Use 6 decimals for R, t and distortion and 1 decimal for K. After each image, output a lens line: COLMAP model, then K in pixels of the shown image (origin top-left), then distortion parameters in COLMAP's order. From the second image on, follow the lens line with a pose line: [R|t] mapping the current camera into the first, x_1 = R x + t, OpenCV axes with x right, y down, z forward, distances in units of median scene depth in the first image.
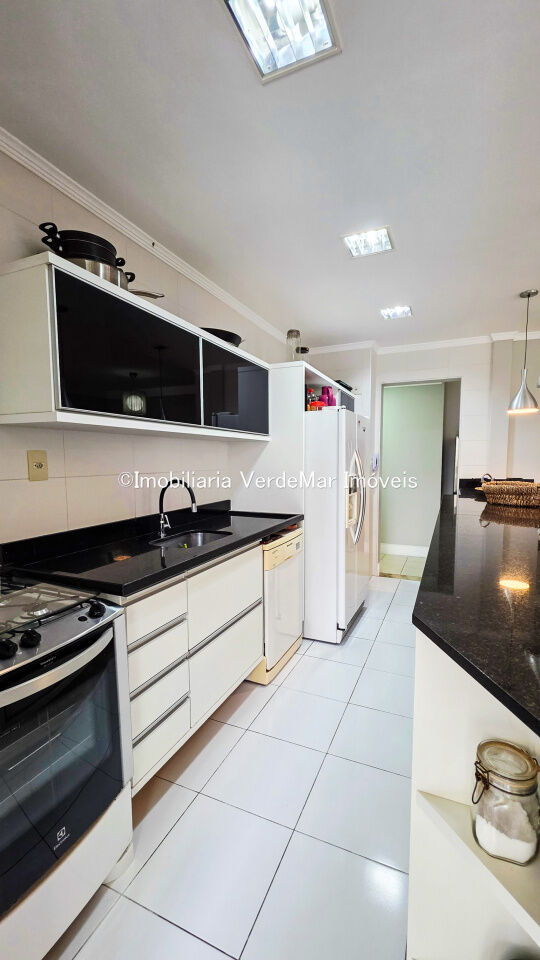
lens RADIAL K [[395.8, 0, 277.5], [0, 395.8, 489.2], [0, 0, 1]] dist [0.004917, -0.000119]
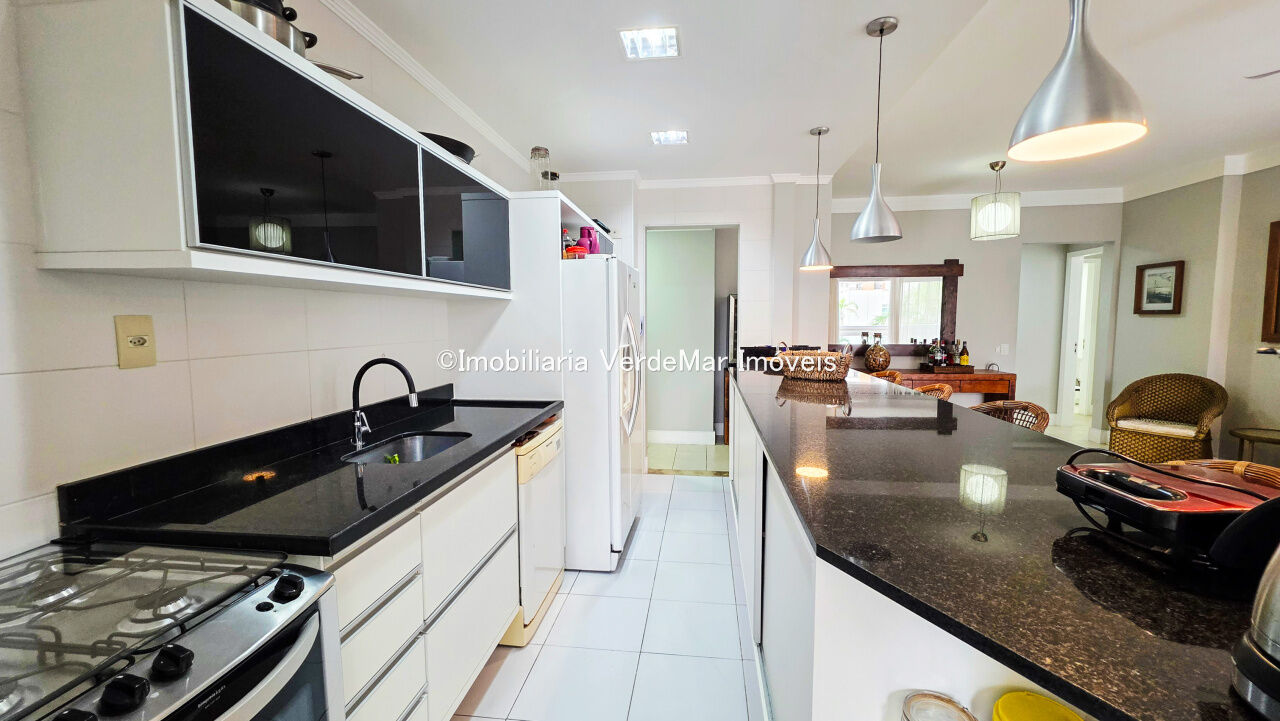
lens RADIAL K [[520.3, 0, 642.6], [0, 520.3, 355.0], [0, 0, 1]] dist [0.005942, -0.001945]
pose [[0.958960, -0.018518, 0.282935, -0.075360], [0.021146, 0.999757, -0.006236, -0.013207], [-0.282751, 0.011963, 0.959119, 0.043445]]
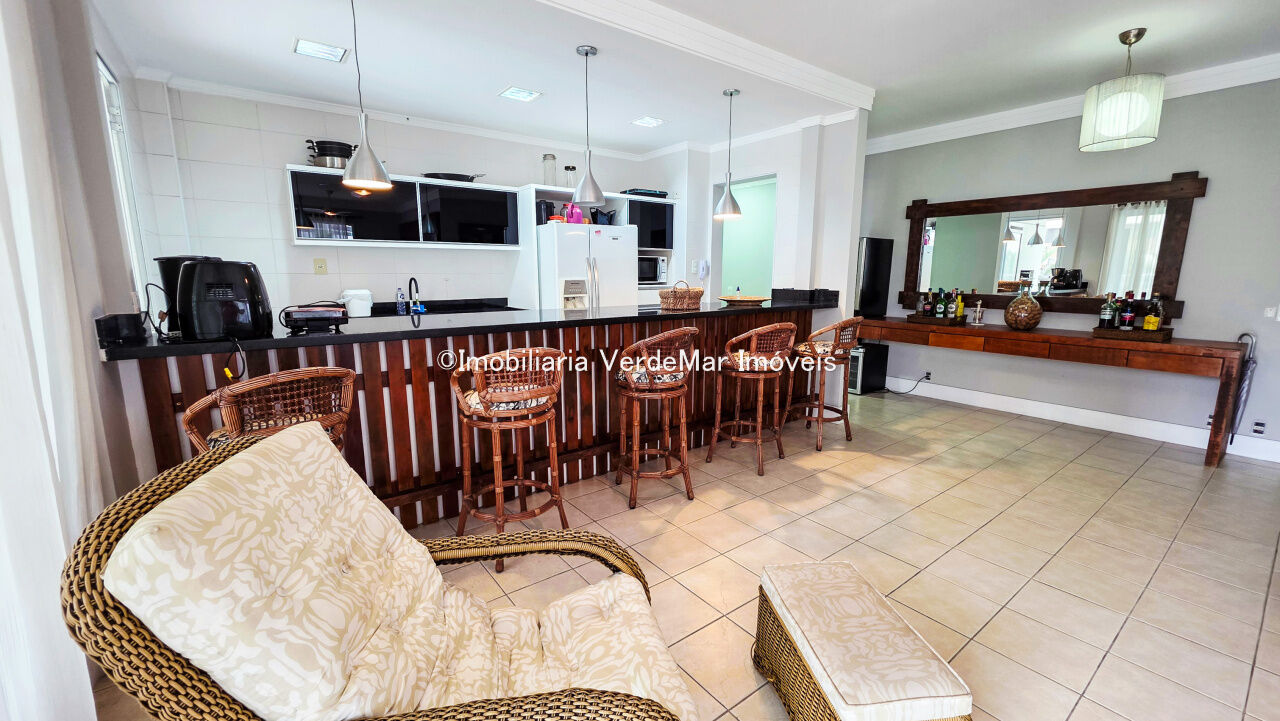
lens RADIAL K [[520.3, 0, 645.2], [0, 520.3, 358.8], [0, 0, 1]] dist [0.005942, -0.001945]
pose [[0.871763, 0.085978, -0.482325, 1.392317], [-0.044045, 0.994248, 0.097624, 0.049132], [0.487944, -0.063861, 0.870536, -0.318294]]
